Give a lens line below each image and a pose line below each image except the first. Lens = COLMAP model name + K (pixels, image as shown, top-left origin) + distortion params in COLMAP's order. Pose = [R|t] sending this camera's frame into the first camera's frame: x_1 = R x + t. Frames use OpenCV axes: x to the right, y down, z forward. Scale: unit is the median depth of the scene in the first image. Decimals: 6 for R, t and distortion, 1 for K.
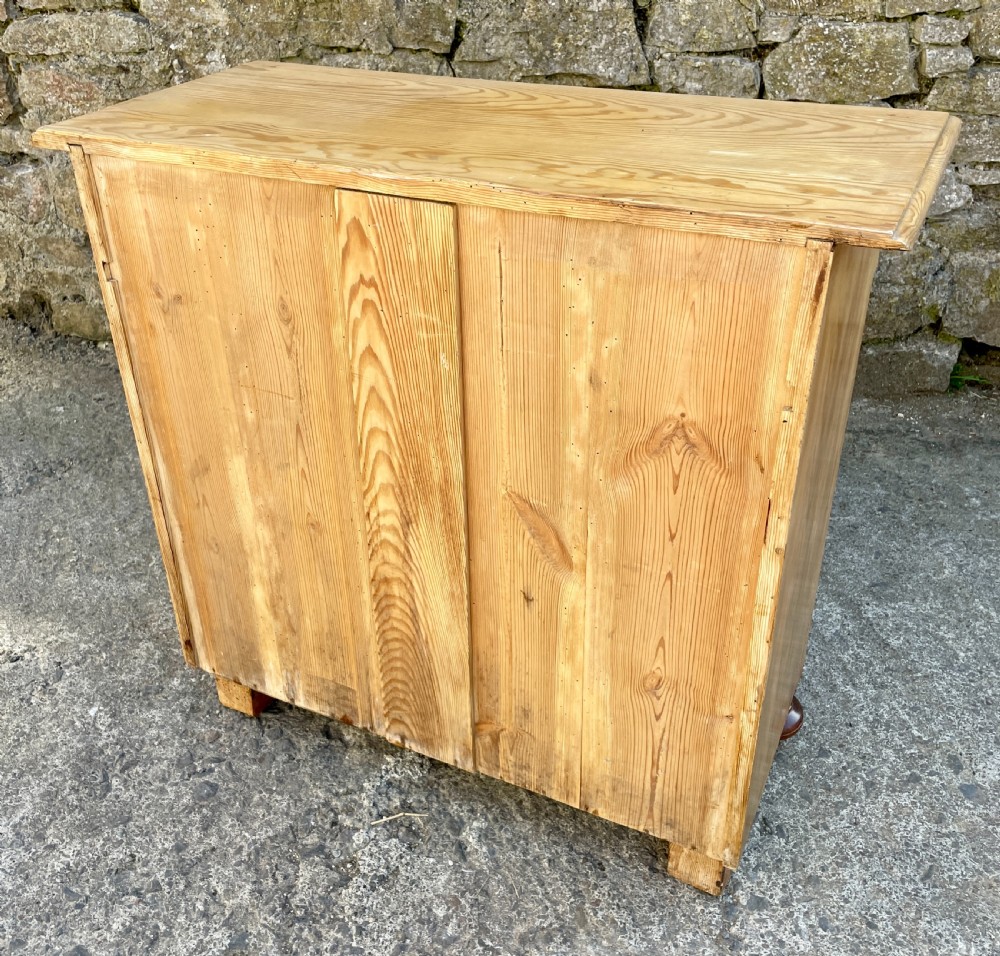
lens RADIAL K [[1023.9, 0, 479.7], [0, 1023.9, 463.4], [0, 0, 1]] dist [0.076202, -0.101810]
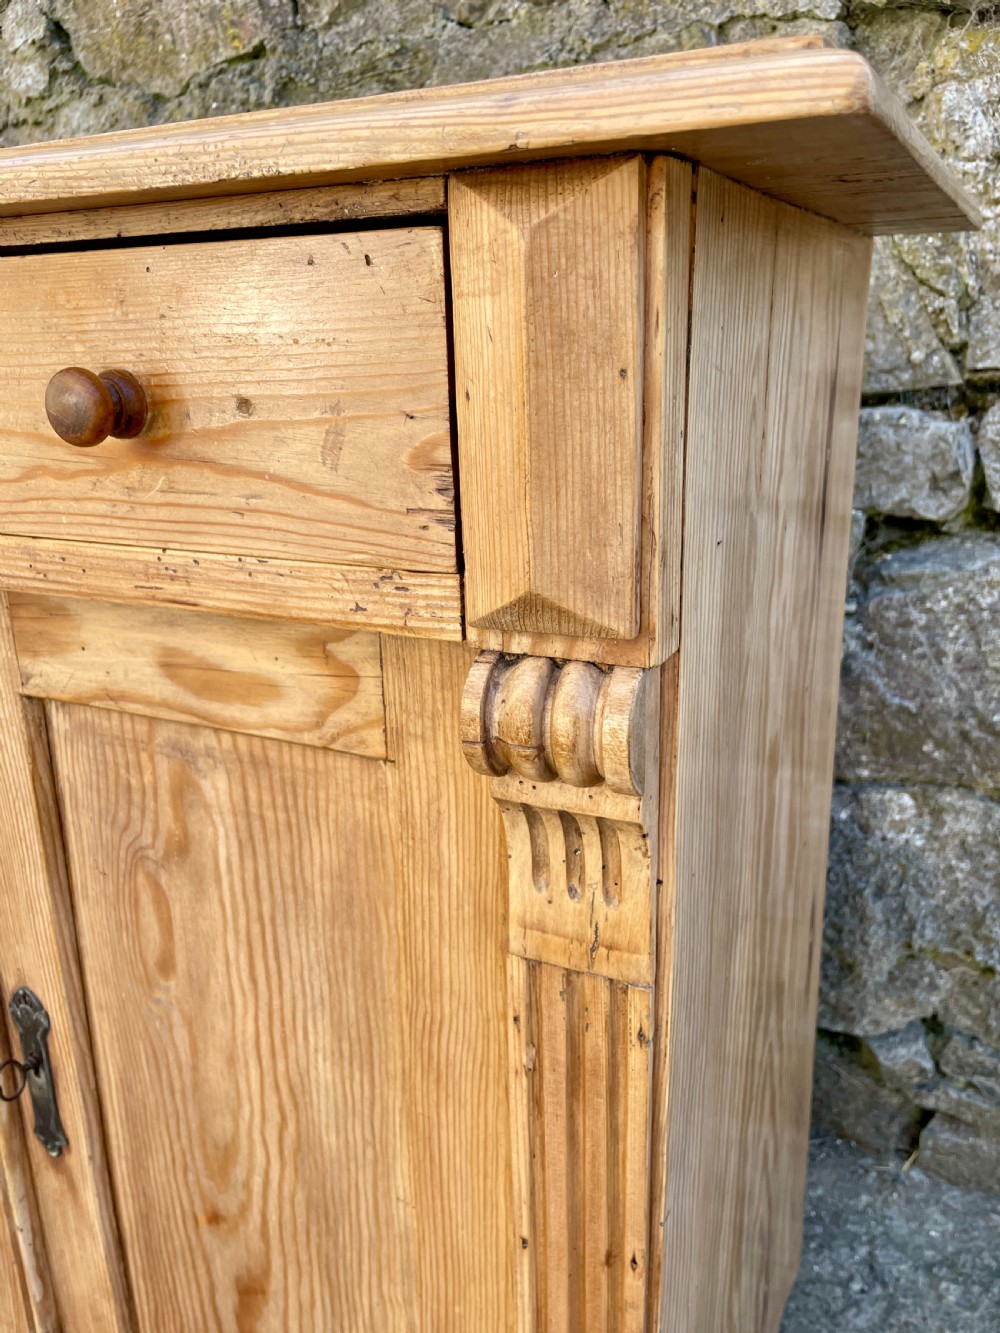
lens RADIAL K [[1047.6, 0, 500.0], [0, 1047.6, 666.5], [0, 0, 1]] dist [0.091087, -0.138003]
pose [[0.969693, 0.076182, -0.232144, 0.191384], [-0.134357, 0.959853, -0.246231, -0.160830], [0.204066, 0.269959, 0.940999, 0.581525]]
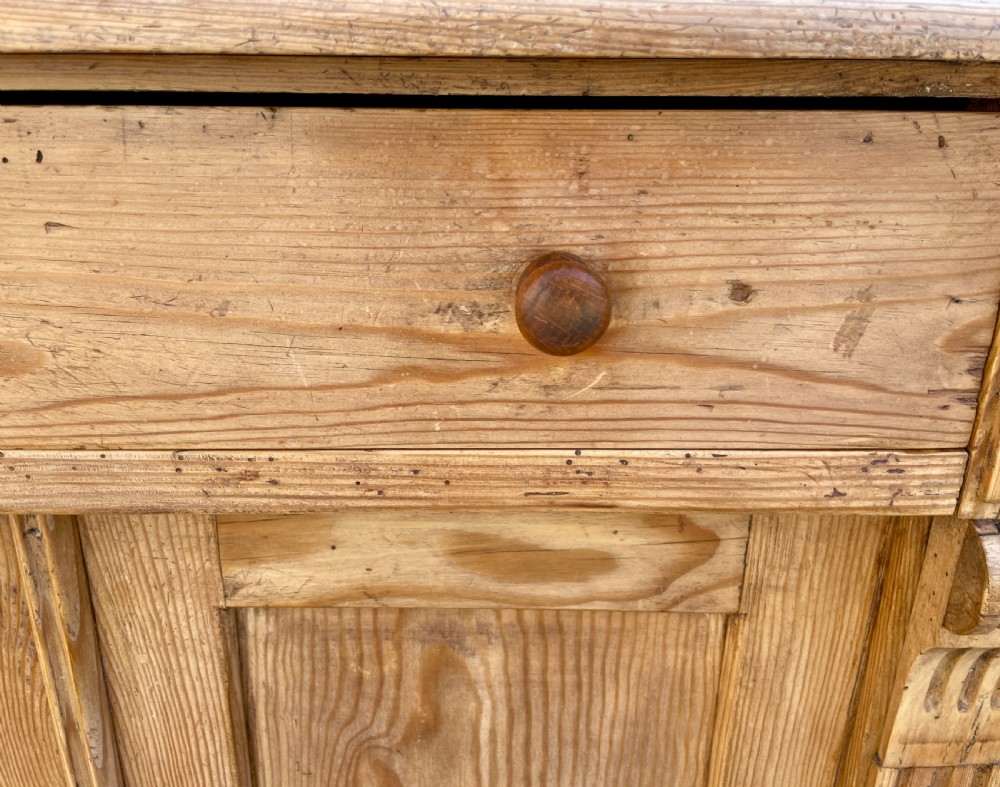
lens RADIAL K [[745.7, 0, 478.7], [0, 745.7, 356.4], [0, 0, 1]] dist [0.049035, -0.082148]
pose [[0.977652, -0.035883, 0.207144, 0.036775], [0.087864, 0.964884, -0.247544, -0.210316], [-0.190988, 0.260212, 0.946474, 0.636002]]
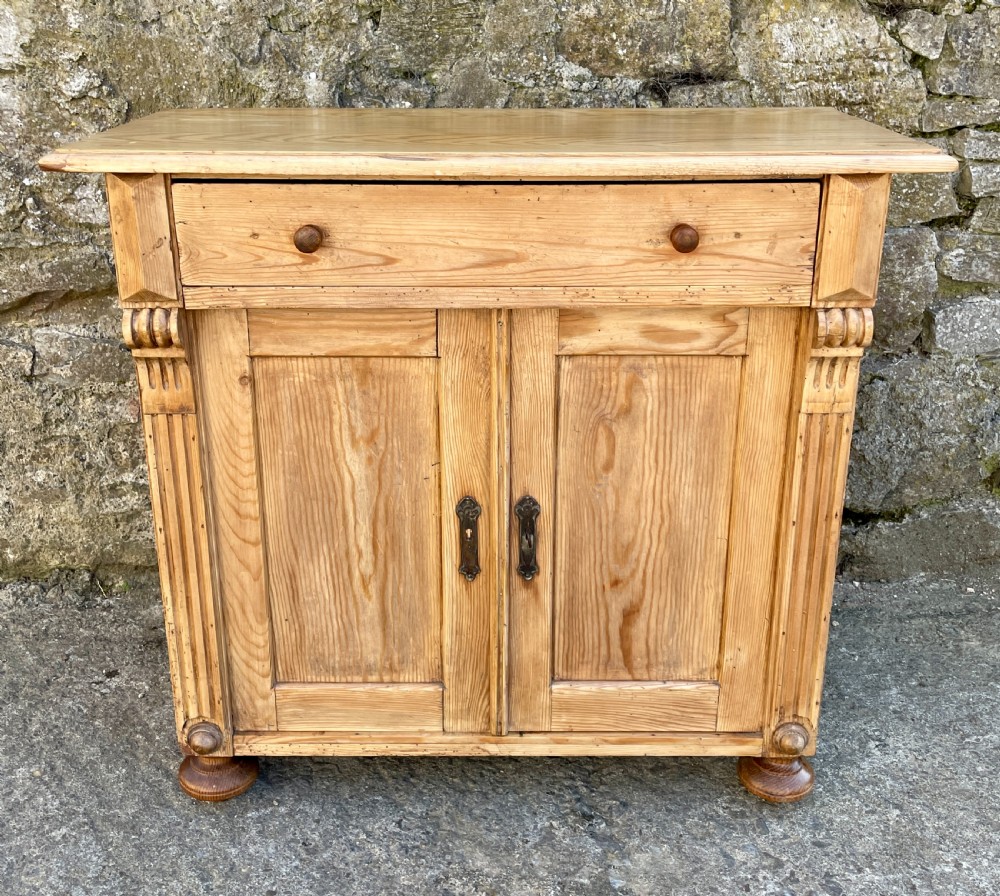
lens RADIAL K [[1091.4, 0, 497.3], [0, 1091.4, 399.5], [0, 0, 1]] dist [0.084809, -0.114114]
pose [[0.978588, -0.052046, 0.199142, -0.143035], [0.094504, 0.973108, -0.210070, -0.050926], [-0.182854, 0.224392, 0.957190, 0.223848]]
